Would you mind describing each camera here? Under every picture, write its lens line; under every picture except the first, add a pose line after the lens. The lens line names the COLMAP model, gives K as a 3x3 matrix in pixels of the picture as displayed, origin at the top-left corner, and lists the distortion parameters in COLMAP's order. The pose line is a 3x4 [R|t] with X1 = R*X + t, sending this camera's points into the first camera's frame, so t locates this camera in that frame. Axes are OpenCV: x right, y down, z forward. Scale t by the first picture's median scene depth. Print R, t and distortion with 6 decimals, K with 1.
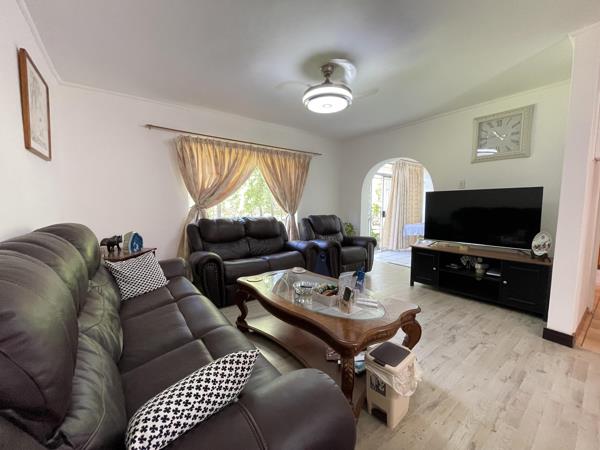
lens RADIAL K [[244.4, 0, 300.0], [0, 244.4, 225.0], [0, 0, 1]] dist [0.000235, -0.000006]
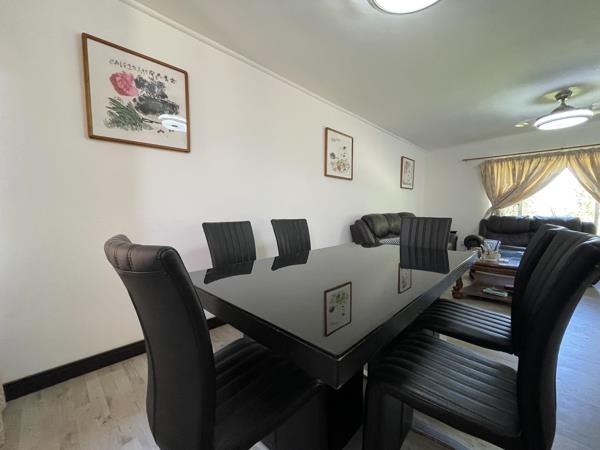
lens RADIAL K [[244.4, 0, 300.0], [0, 244.4, 225.0], [0, 0, 1]] dist [0.000235, -0.000006]
pose [[0.153305, 0.059963, -0.986358, 0.815631], [-0.082831, 0.995424, 0.047640, 0.052597], [0.984701, 0.074397, 0.157570, -0.326624]]
